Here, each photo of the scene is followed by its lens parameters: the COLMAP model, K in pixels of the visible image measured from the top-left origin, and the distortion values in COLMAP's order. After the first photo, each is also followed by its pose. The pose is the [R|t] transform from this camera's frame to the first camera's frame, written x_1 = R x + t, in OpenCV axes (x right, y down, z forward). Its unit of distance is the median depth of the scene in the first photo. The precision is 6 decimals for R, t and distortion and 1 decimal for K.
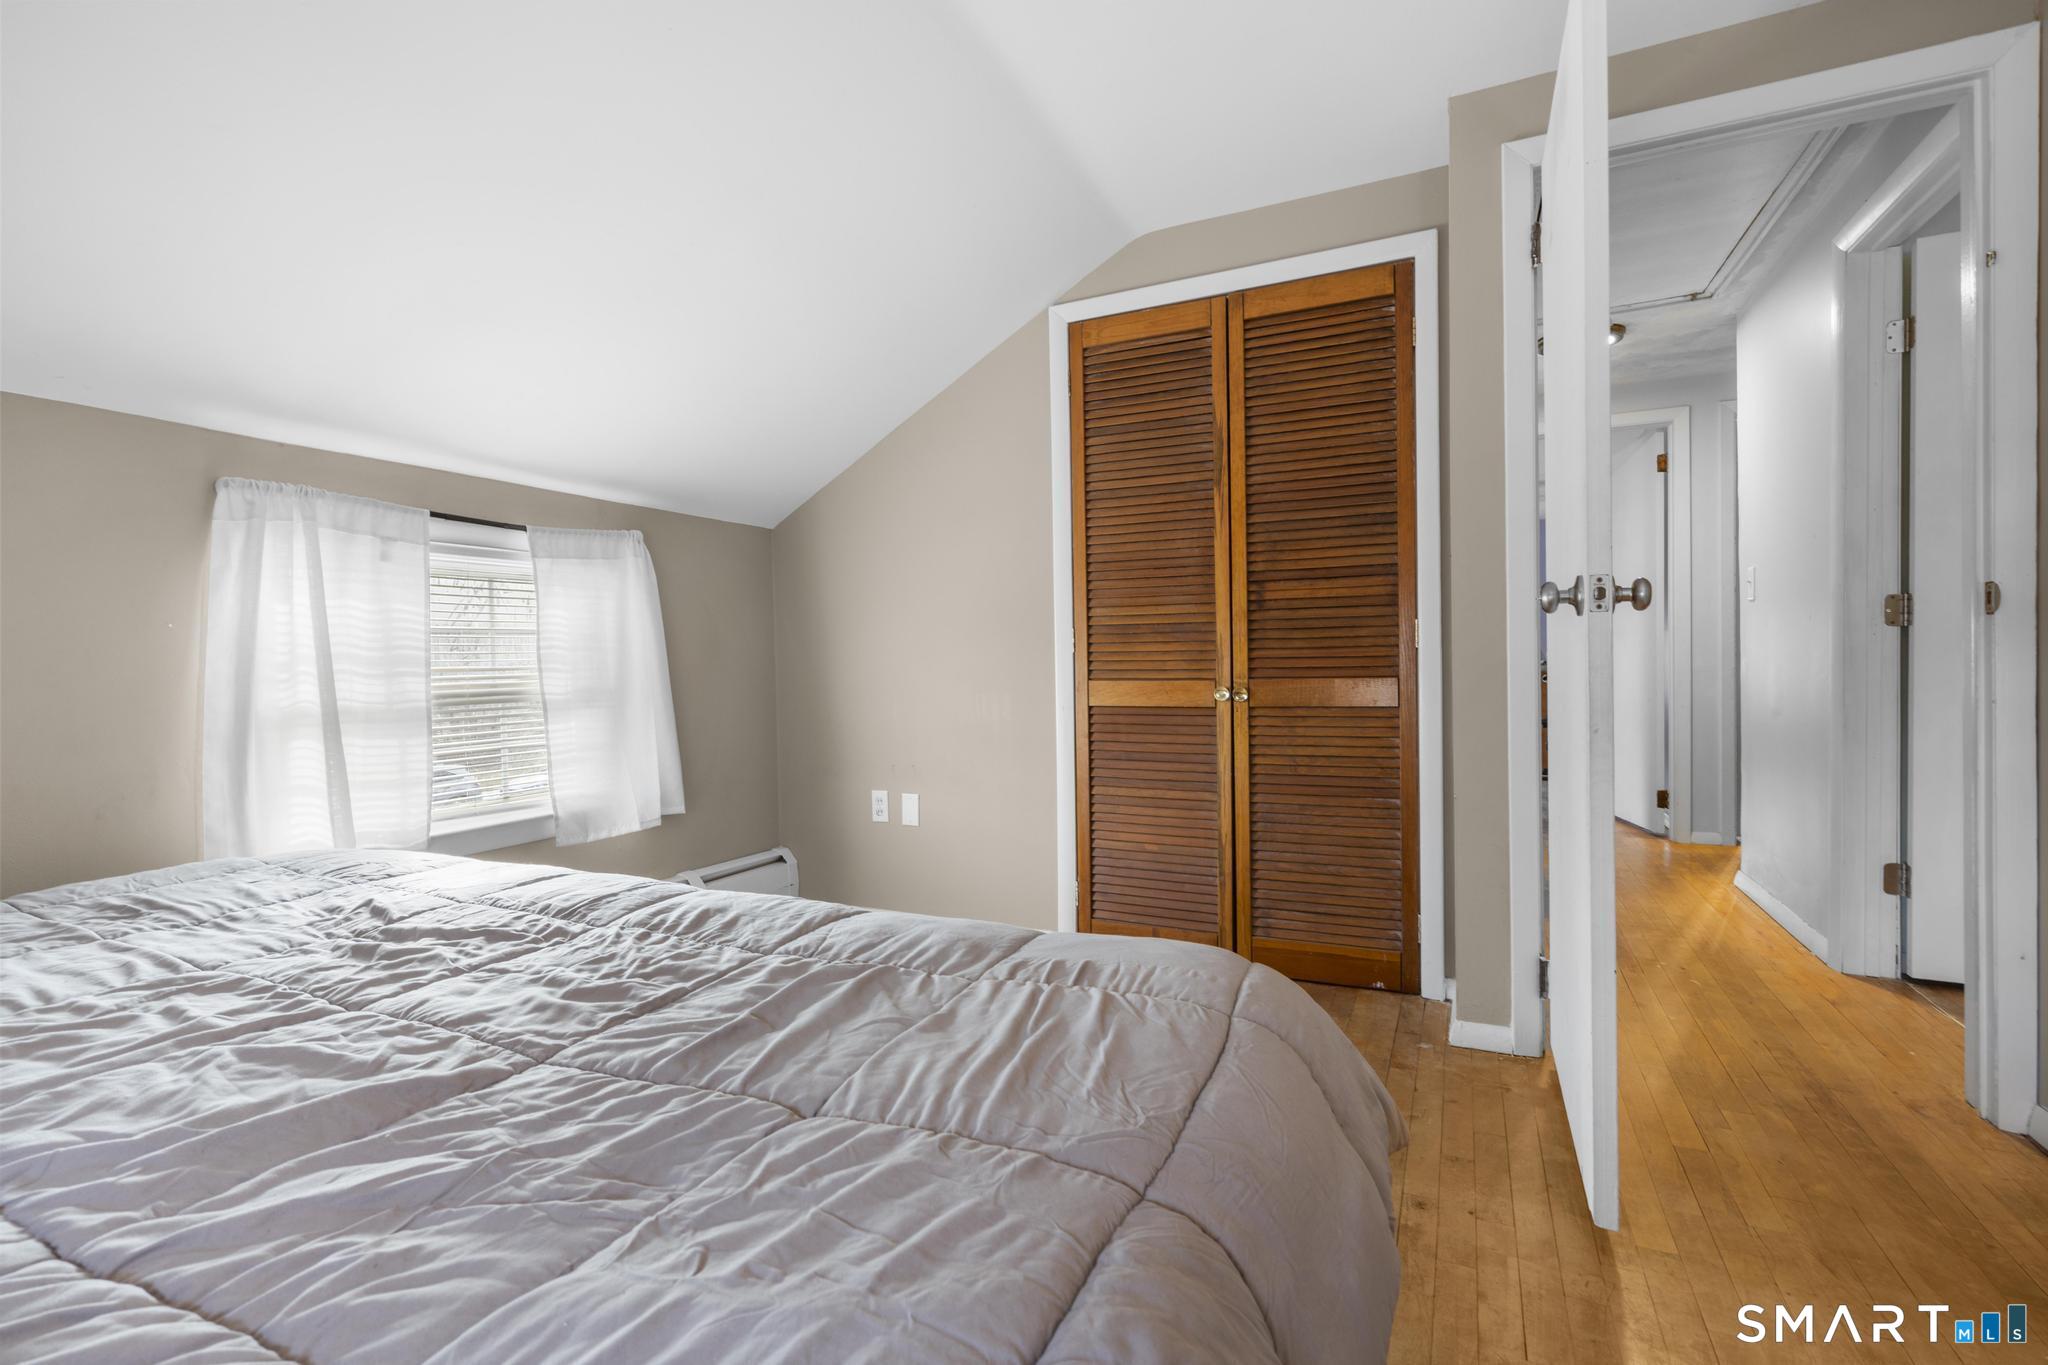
lens RADIAL K [[940.3, 0, 1022.5], [0, 940.3, 671.7], [0, 0, 1]] dist [-0.001273, 0.000093]
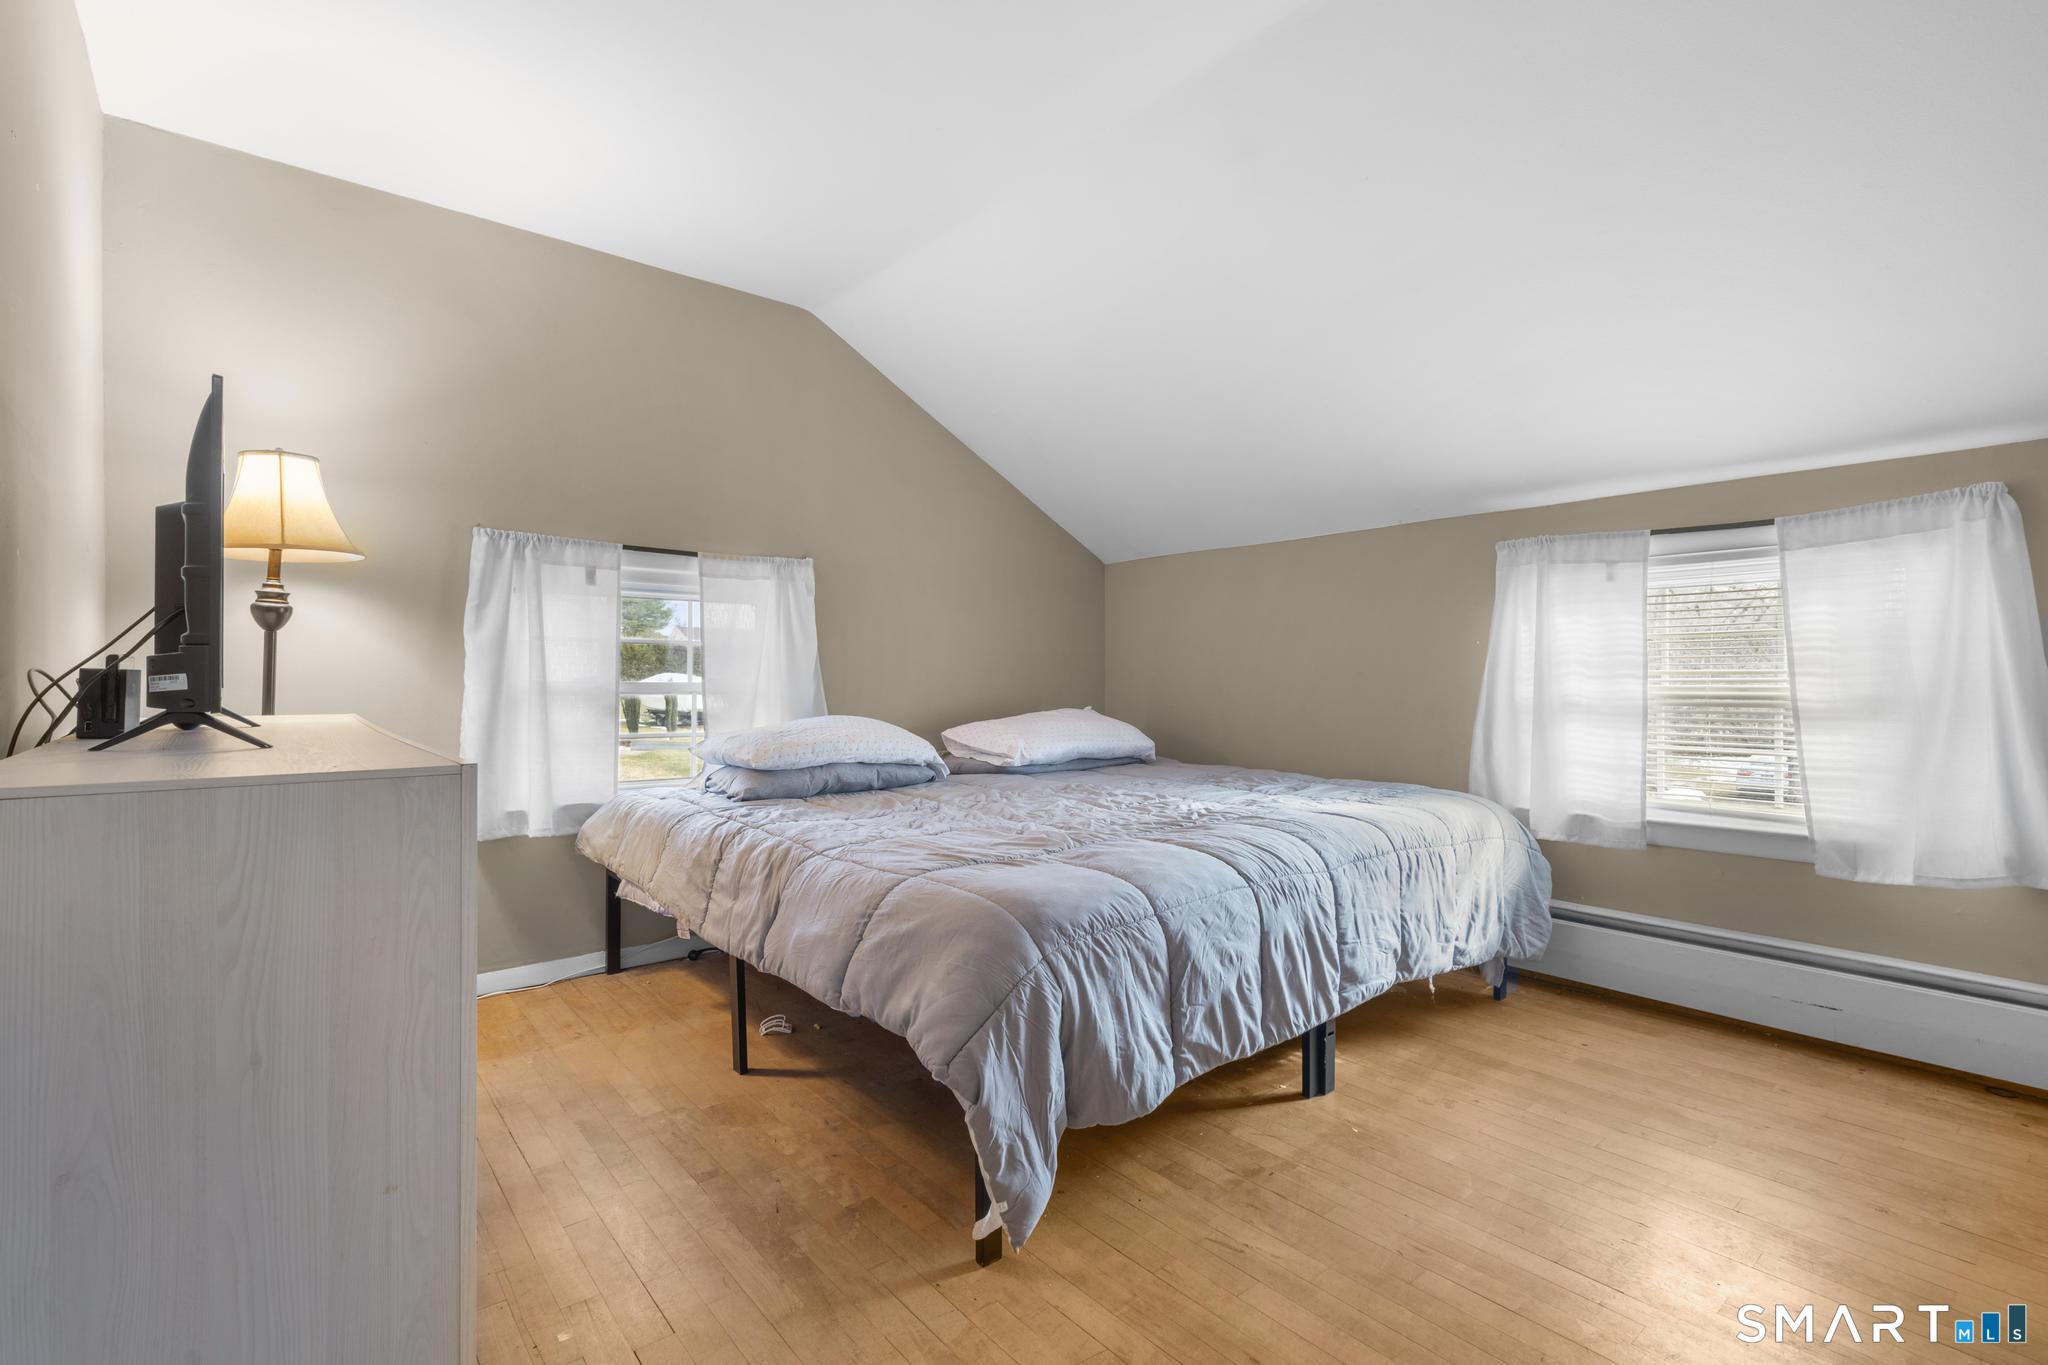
lens RADIAL K [[940.3, 0, 1023.4], [0, 940.3, 680.8], [0, 0, 1]] dist [-0.001273, 0.000093]
pose [[-0.424912, 0.023839, -0.904921, 0.650433], [0.000818, 0.999663, 0.025951, -0.020003], [0.905234, 0.010286, -0.424788, 0.739465]]
